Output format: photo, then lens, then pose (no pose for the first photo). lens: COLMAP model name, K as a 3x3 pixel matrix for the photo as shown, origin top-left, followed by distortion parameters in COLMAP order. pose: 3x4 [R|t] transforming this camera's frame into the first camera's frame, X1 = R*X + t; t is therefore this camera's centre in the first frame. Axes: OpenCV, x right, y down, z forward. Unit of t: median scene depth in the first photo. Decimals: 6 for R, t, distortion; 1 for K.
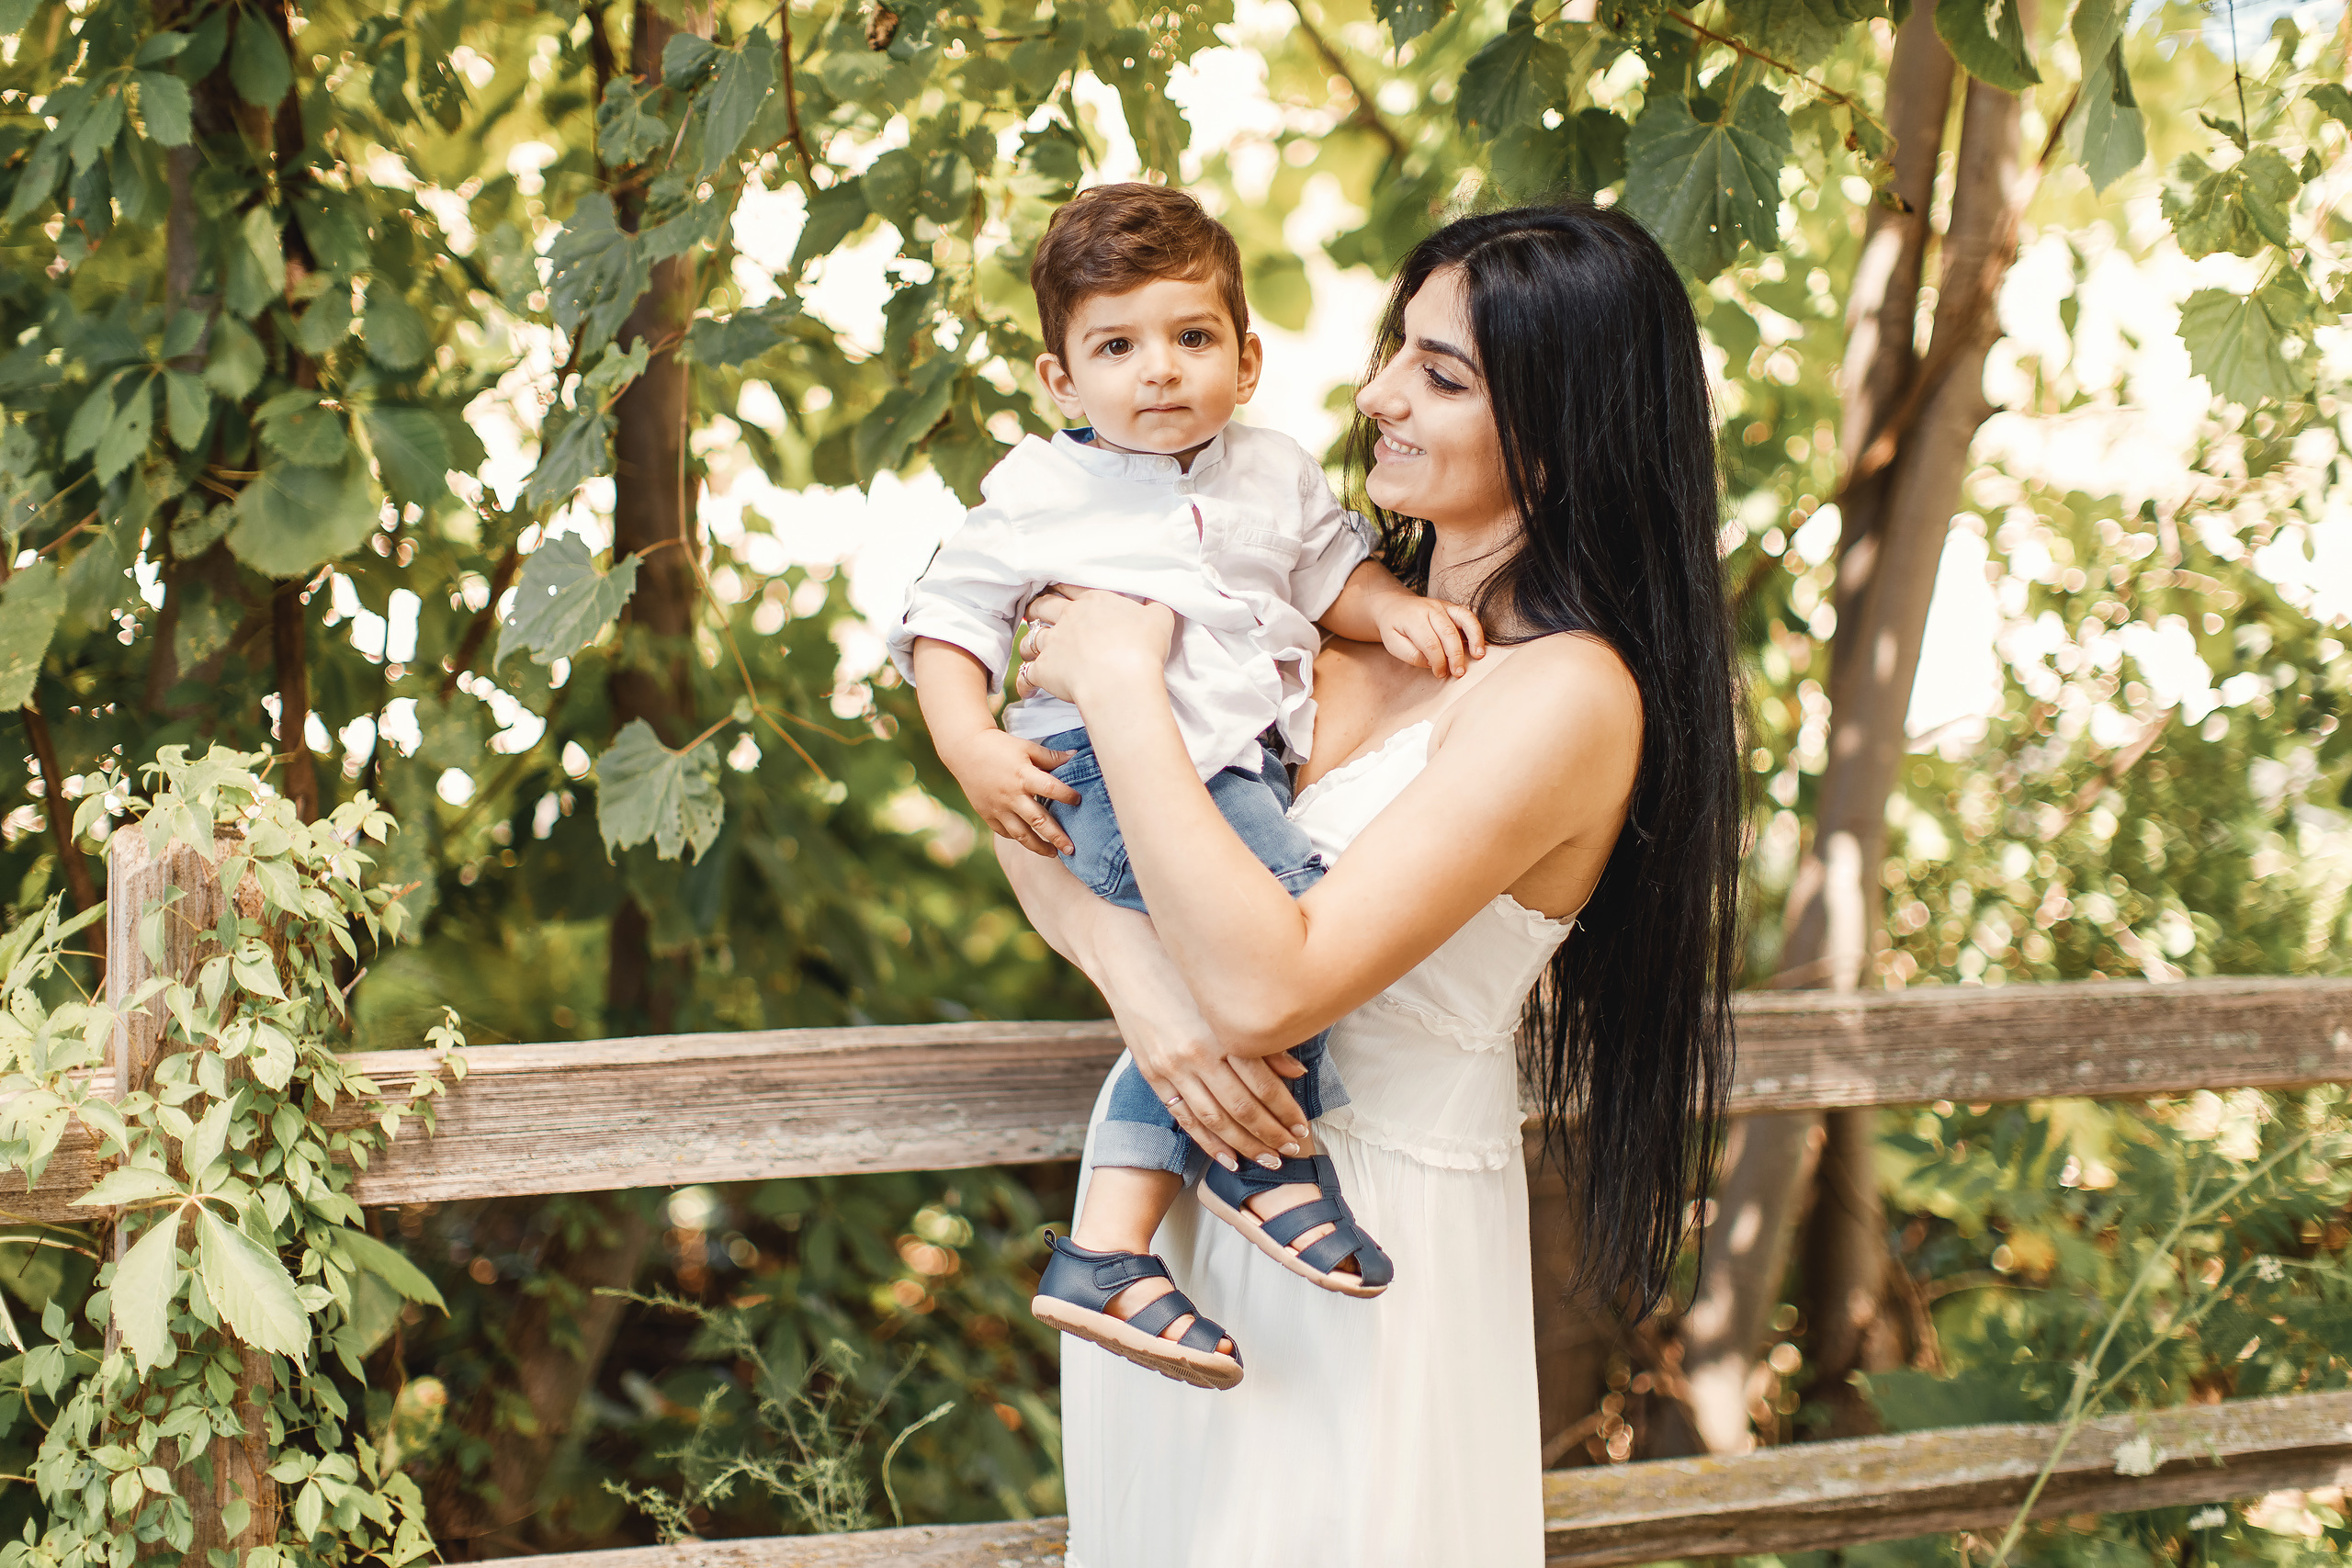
lens RADIAL K [[3515.9, 0, 1231.9], [0, 3515.9, 707.1], [0, 0, 1]] dist [-0.105262, 0.000000]
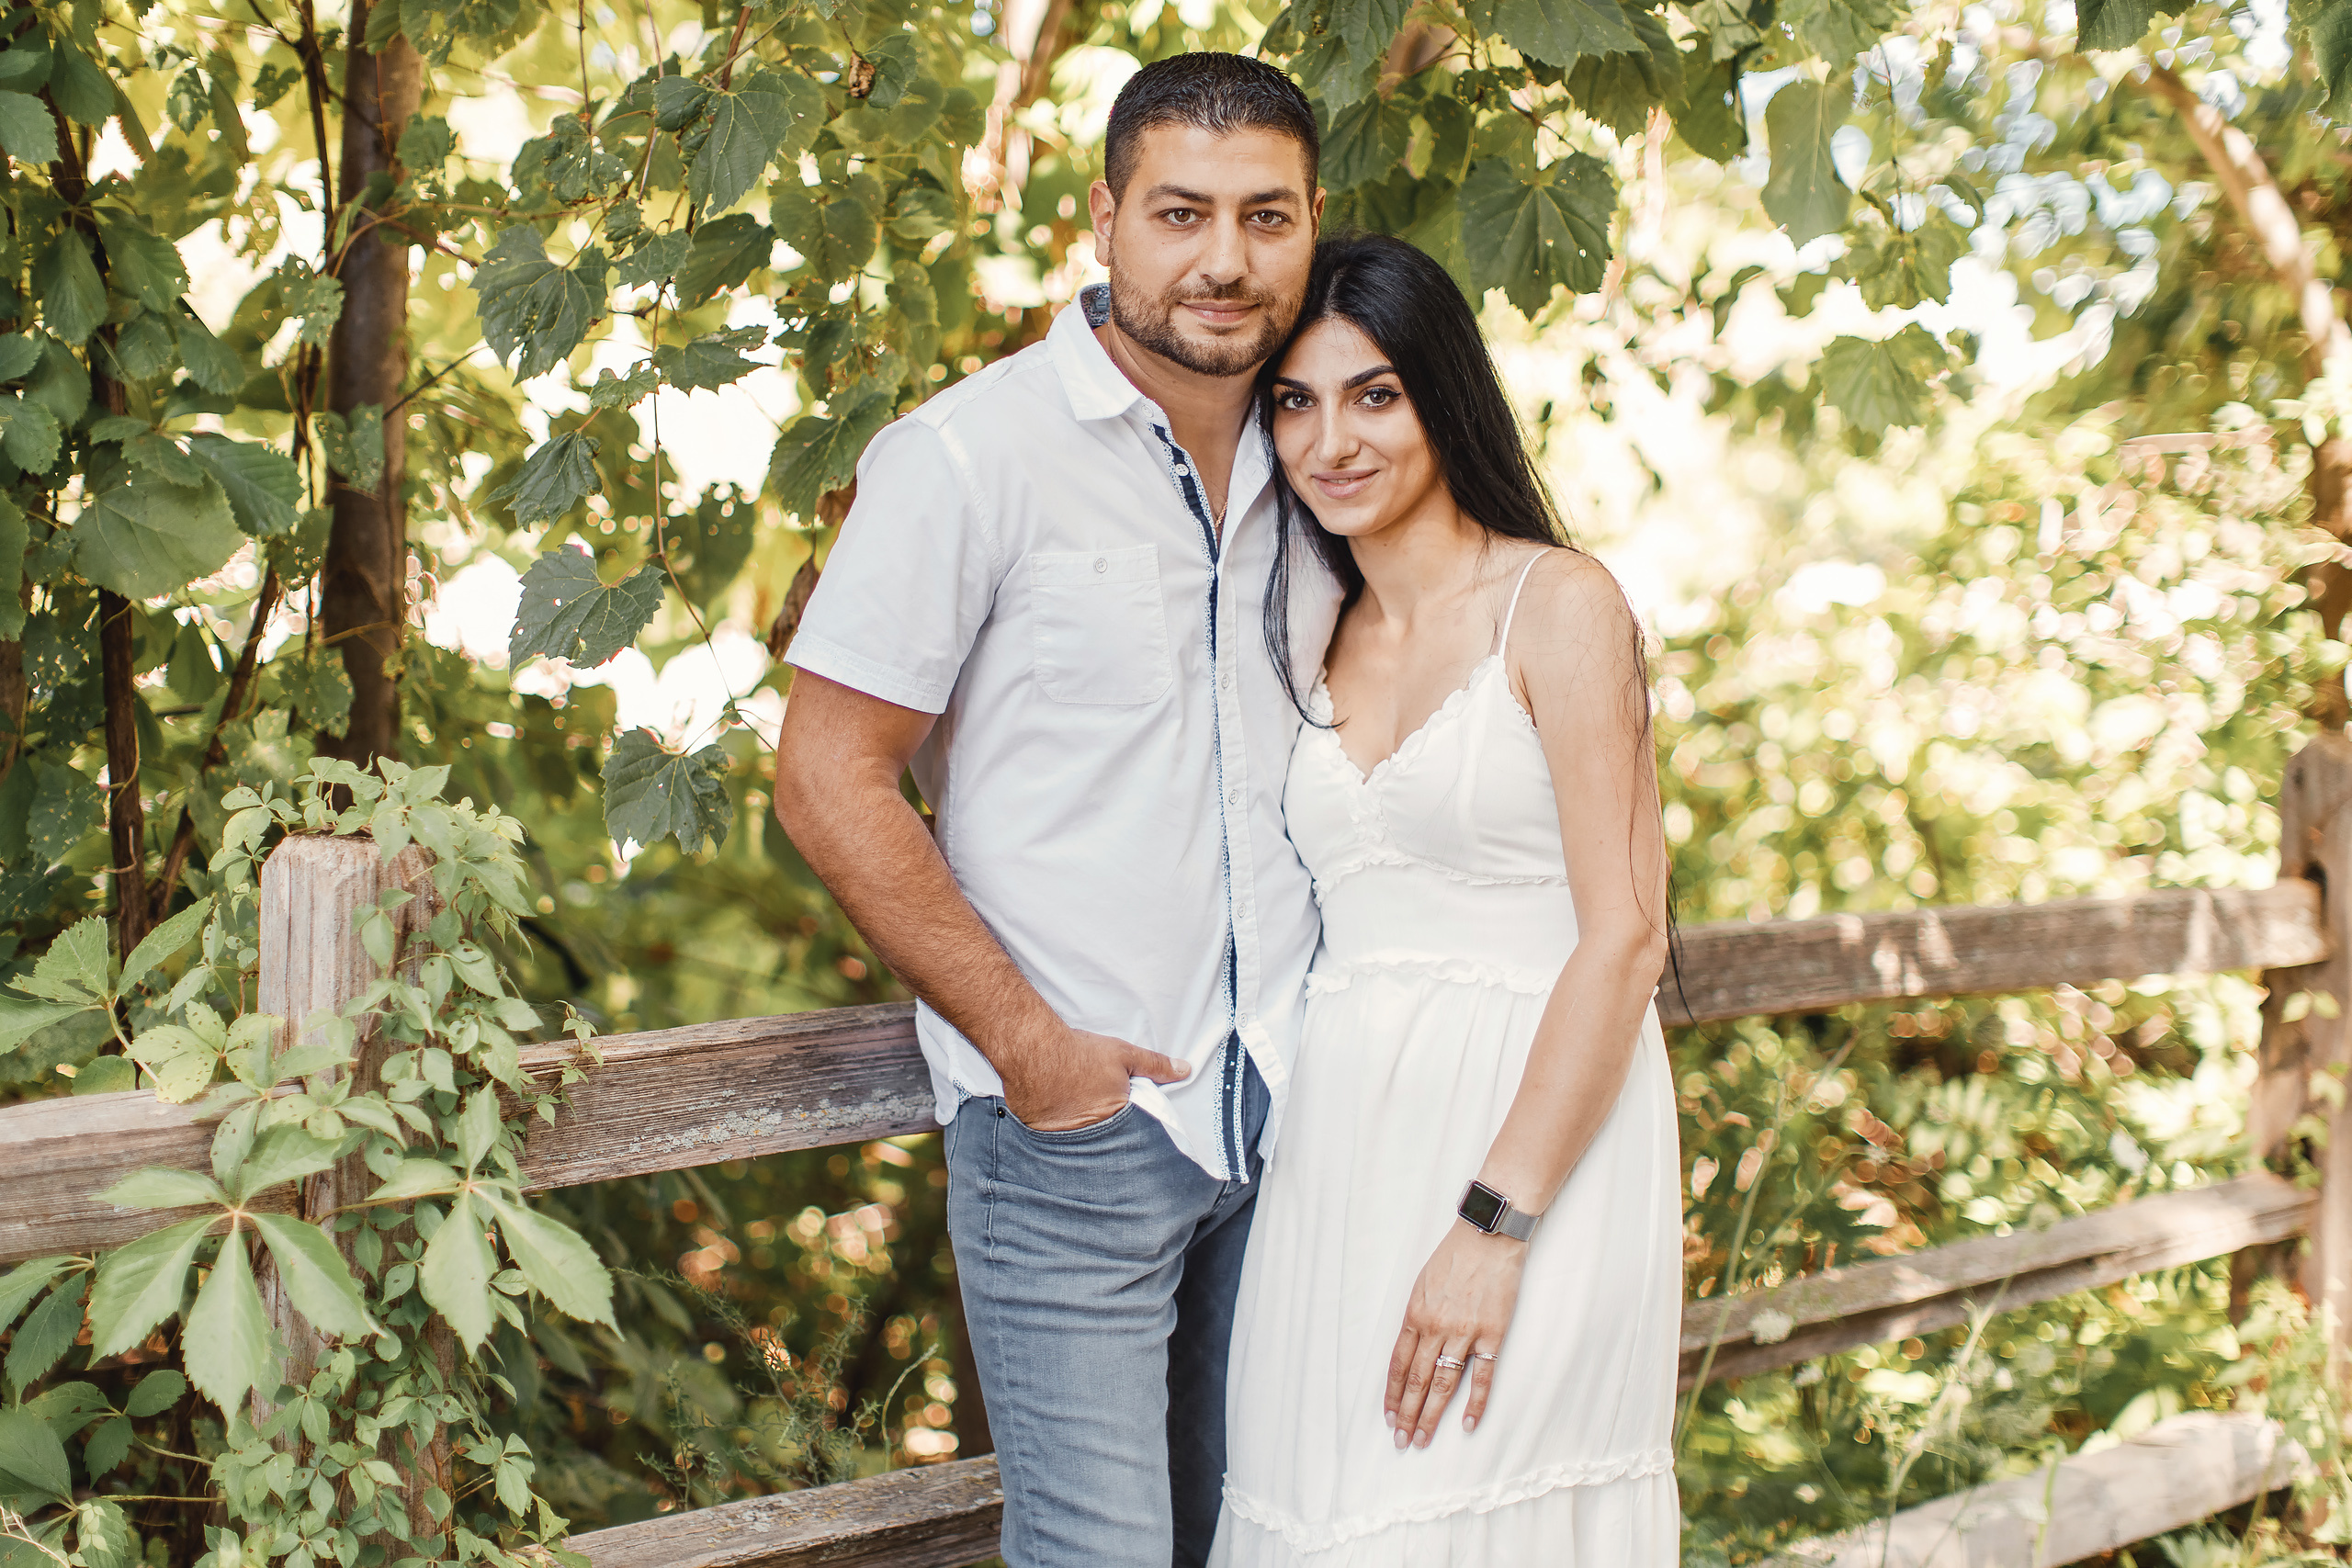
lens RADIAL K [[3597.6, 0, 1157.7], [0, 3597.6, 773.0], [0, 0, 1]] dist [-0.109907, 0.000000]
pose [[0.932947, -0.034719, 0.358335, -0.416421], [0.033497, 0.999393, 0.009619, 0.012699], [-0.358451, 0.003029, 0.933544, -0.061063]]
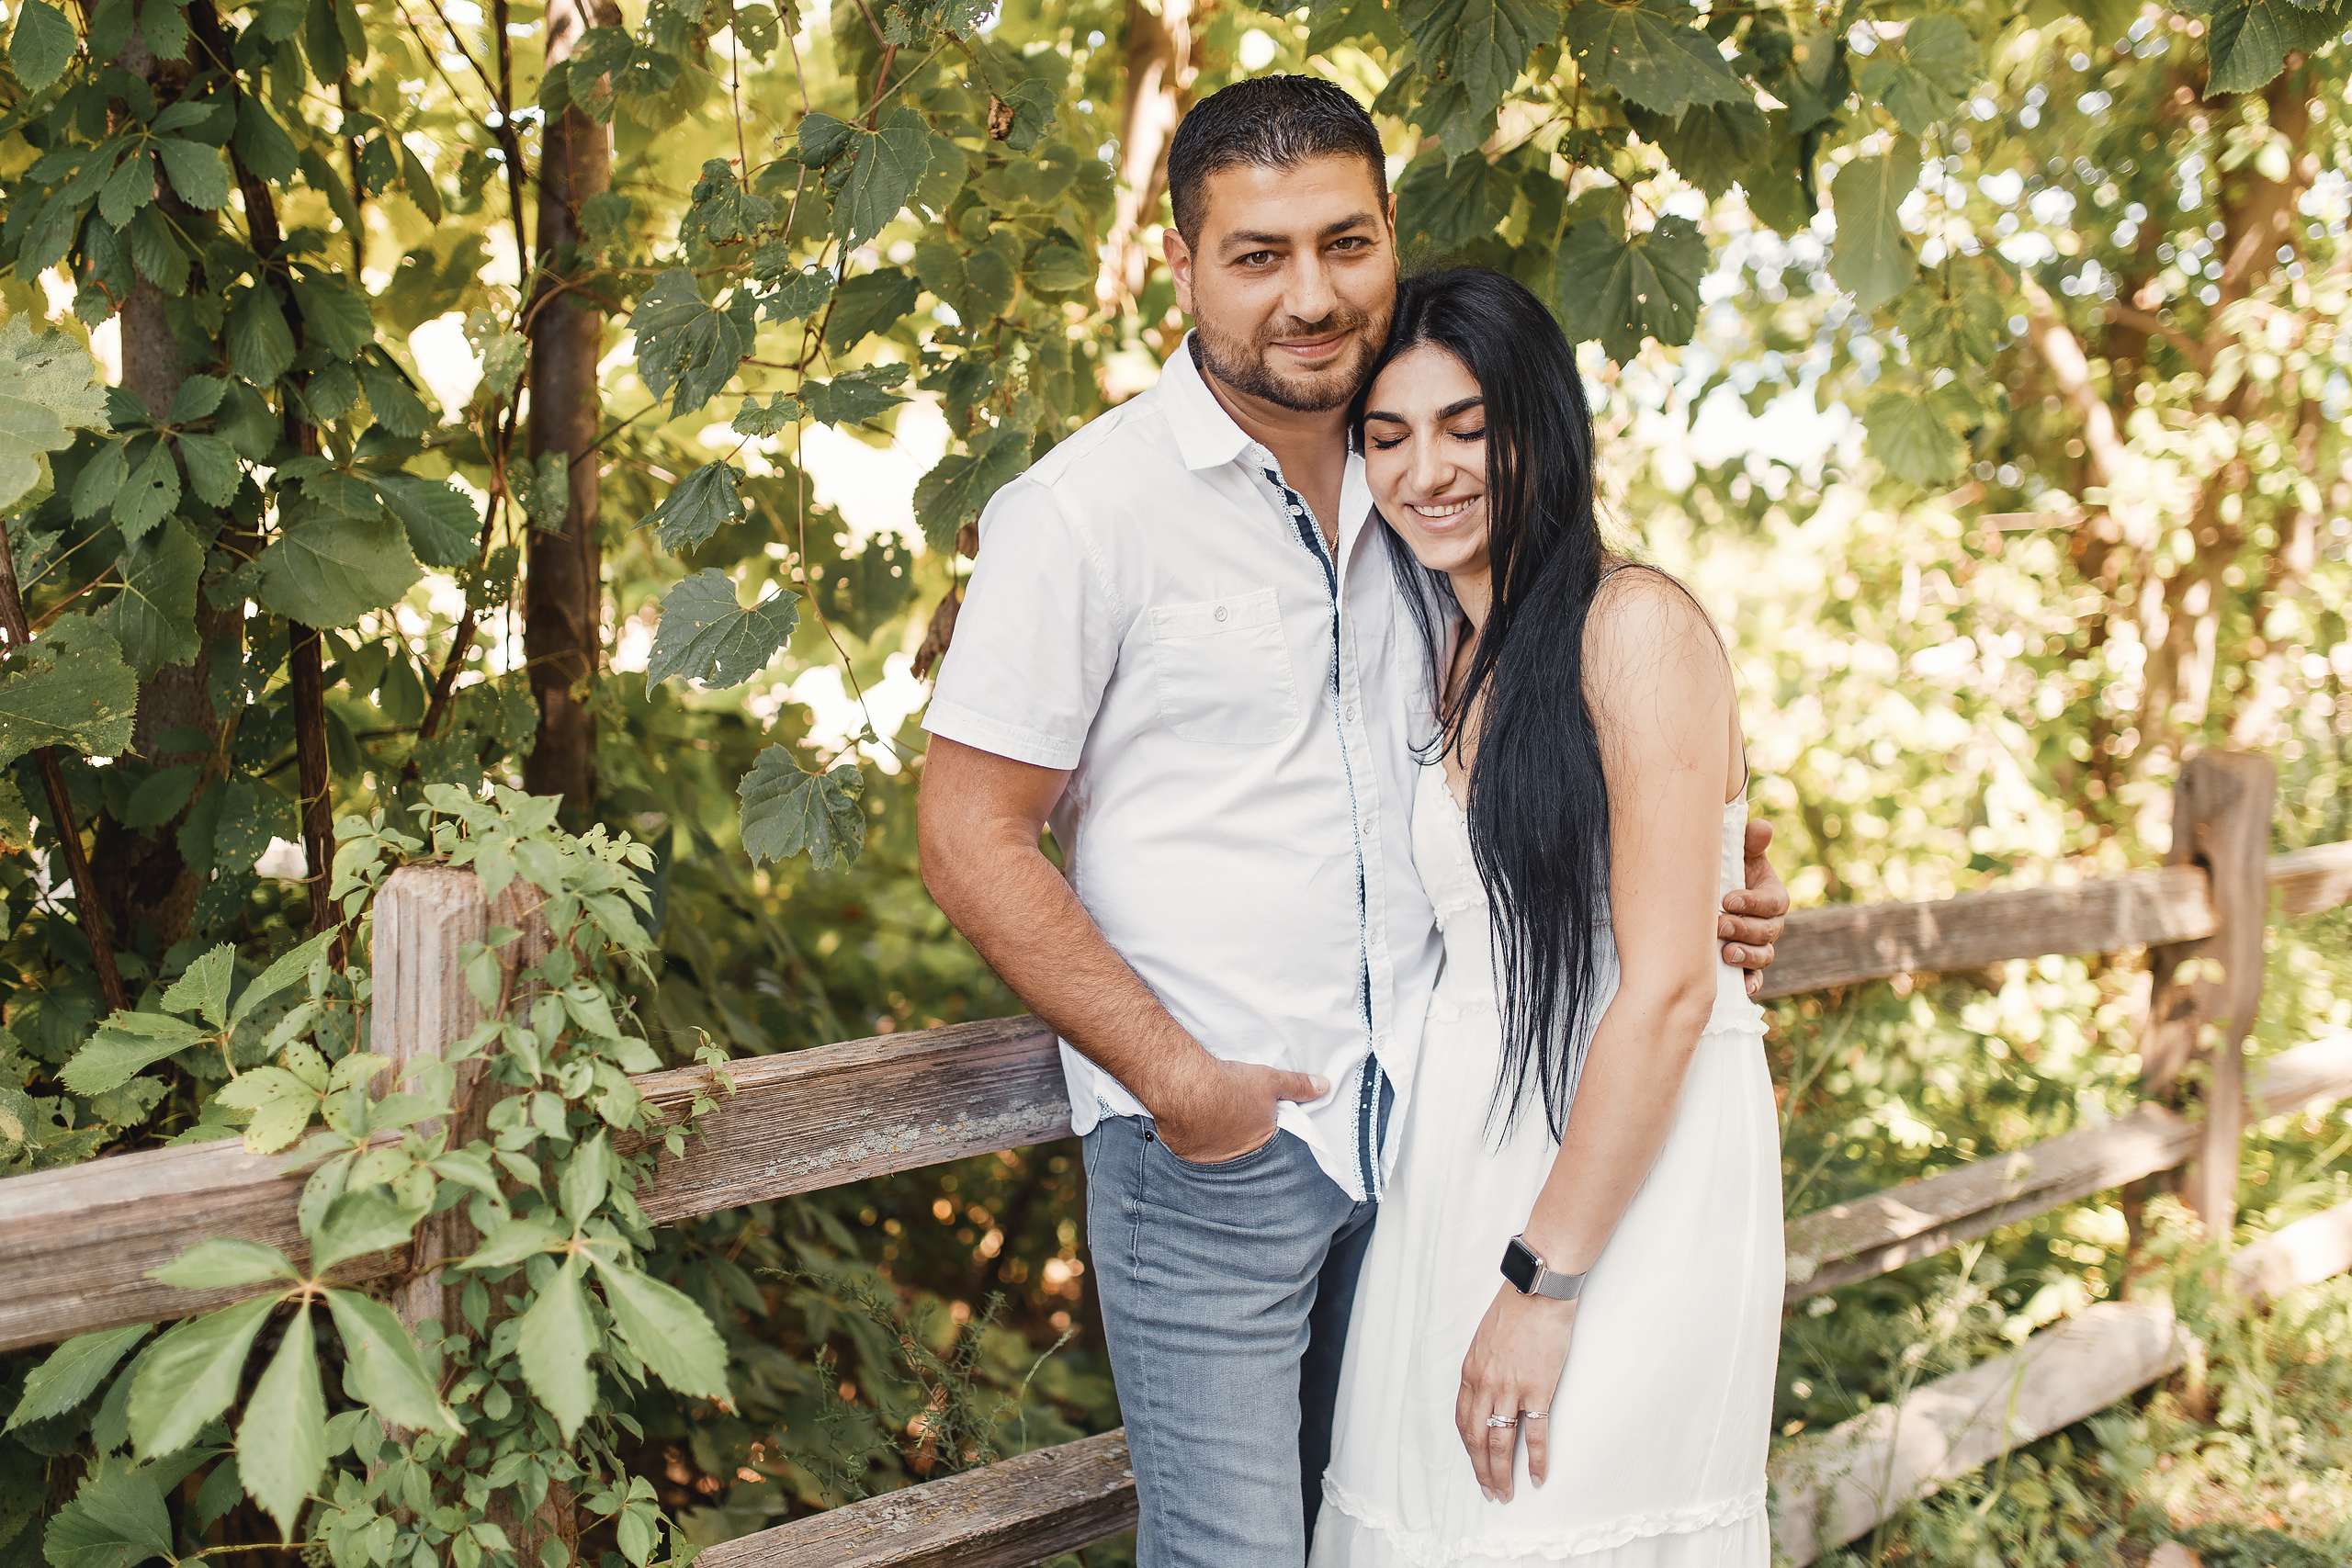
lens RADIAL K [[2300.5, 0, 1175.8], [0, 2300.5, 781.2], [0, 0, 1]] dist [-0.034438, 0.000000]
pose [[0.937269, -0.036197, 0.346724, -0.307723], [0.031307, 0.999316, 0.019697, 0.003608], [-0.347199, -0.007607, 0.937761, 0.293074]]
